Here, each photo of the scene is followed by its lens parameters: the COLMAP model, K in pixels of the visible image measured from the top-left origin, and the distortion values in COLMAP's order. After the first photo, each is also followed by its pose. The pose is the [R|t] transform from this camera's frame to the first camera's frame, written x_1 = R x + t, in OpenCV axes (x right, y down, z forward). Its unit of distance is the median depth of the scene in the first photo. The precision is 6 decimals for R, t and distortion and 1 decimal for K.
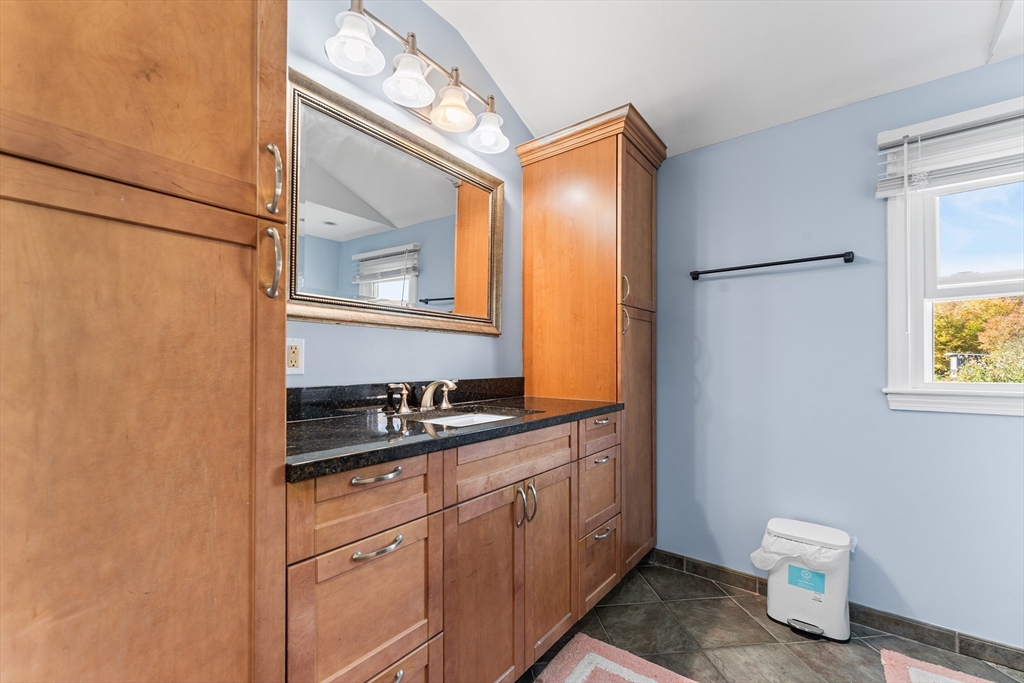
lens RADIAL K [[432.1, 0, 509.4], [0, 432.1, 356.7], [0, 0, 1]] dist [0.001096, 0.000134]
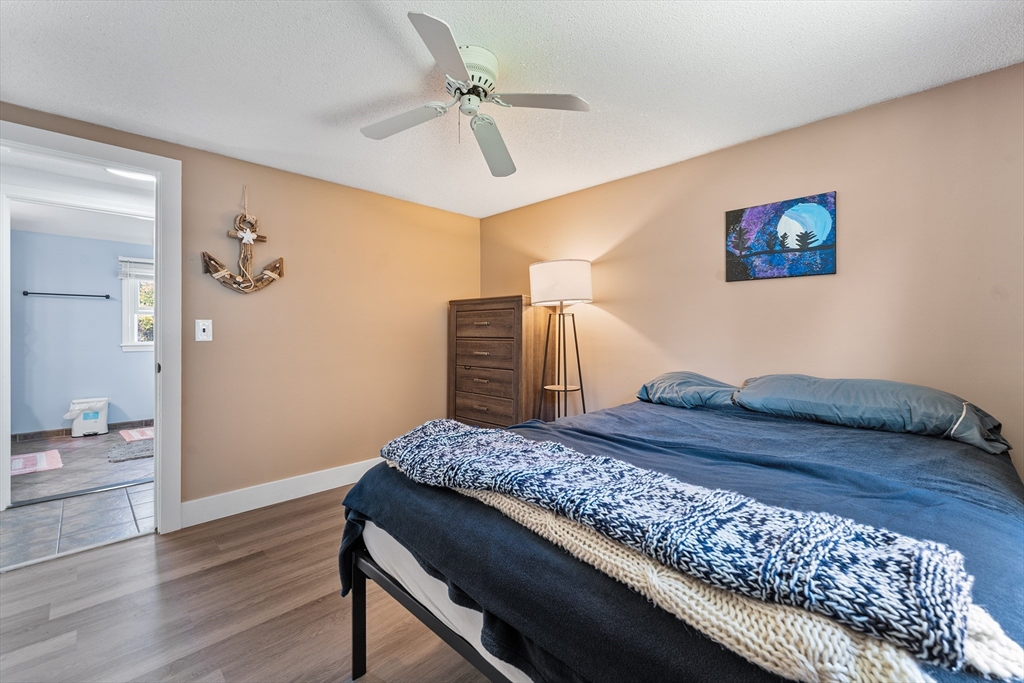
lens RADIAL K [[425.6, 0, 512.8], [0, 425.6, 335.4], [0, 0, 1]] dist [0.000728, -0.000034]
pose [[0.106482, -0.005483, 0.994300, -1.606198], [-0.008497, 0.999943, 0.006424, -0.027084], [-0.994278, -0.009132, 0.106429, -1.820757]]
